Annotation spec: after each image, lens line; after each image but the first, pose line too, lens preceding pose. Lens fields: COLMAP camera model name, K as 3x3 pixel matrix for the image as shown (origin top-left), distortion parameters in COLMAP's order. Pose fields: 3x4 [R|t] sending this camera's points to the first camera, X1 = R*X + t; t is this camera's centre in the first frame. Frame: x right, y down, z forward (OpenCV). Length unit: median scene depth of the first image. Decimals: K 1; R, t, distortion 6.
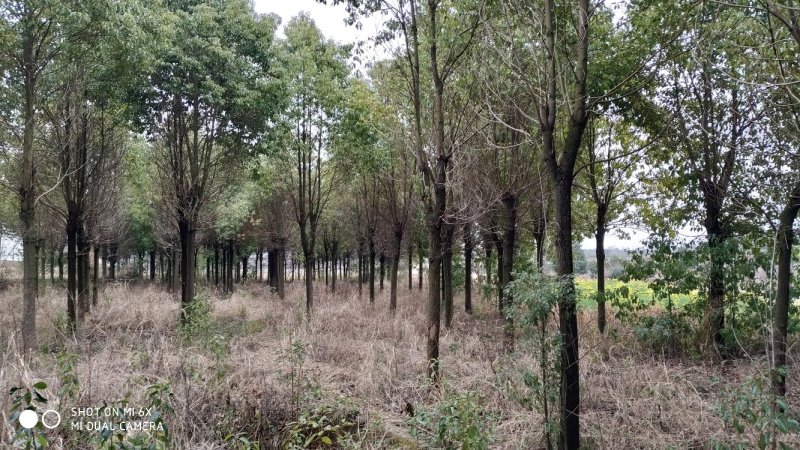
lens RADIAL K [[668.4, 0, 400.2], [0, 668.4, 226.5], [0, 0, 1]] dist [-0.016865, -0.011388]
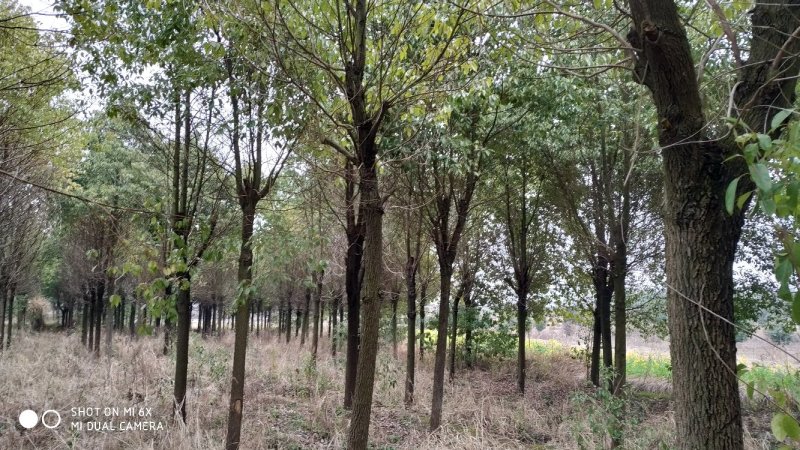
lens RADIAL K [[668.4, 0, 400.6], [0, 668.4, 226.1], [0, 0, 1]] dist [-0.016865, -0.011388]
pose [[0.993050, 0.030626, 0.113635, 0.017181], [-0.021643, 0.996603, -0.079464, -0.019070], [-0.115683, 0.076452, 0.990340, -0.286780]]
